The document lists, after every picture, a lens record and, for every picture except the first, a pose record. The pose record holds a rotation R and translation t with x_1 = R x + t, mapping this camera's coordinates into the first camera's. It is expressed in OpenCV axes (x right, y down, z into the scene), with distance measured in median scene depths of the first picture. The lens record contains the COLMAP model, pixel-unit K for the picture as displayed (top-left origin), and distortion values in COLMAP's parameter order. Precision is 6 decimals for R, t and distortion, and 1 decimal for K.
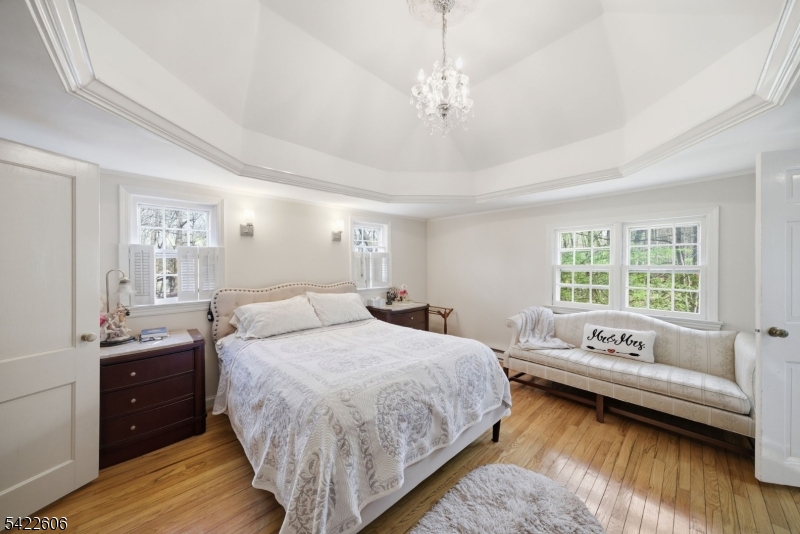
lens RADIAL K [[277.4, 0, 398.7], [0, 277.4, 265.3], [0, 0, 1]] dist [-0.001433, 0.000407]
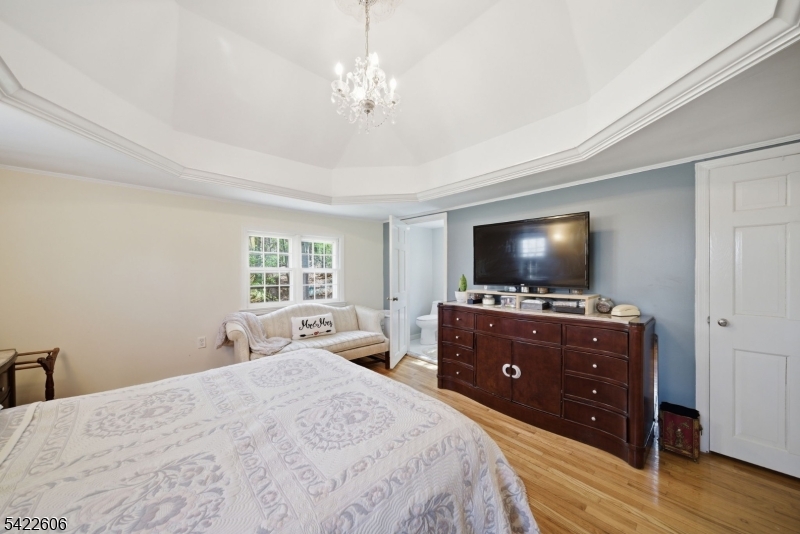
lens RADIAL K [[277.4, 0, 398.2], [0, 277.4, 272.0], [0, 0, 1]] dist [-0.001433, 0.000407]
pose [[0.028972, -0.002932, 0.999576, -0.515308], [-0.002006, 0.999994, 0.002991, 0.014245], [-0.999578, -0.002092, 0.028966, 0.558796]]
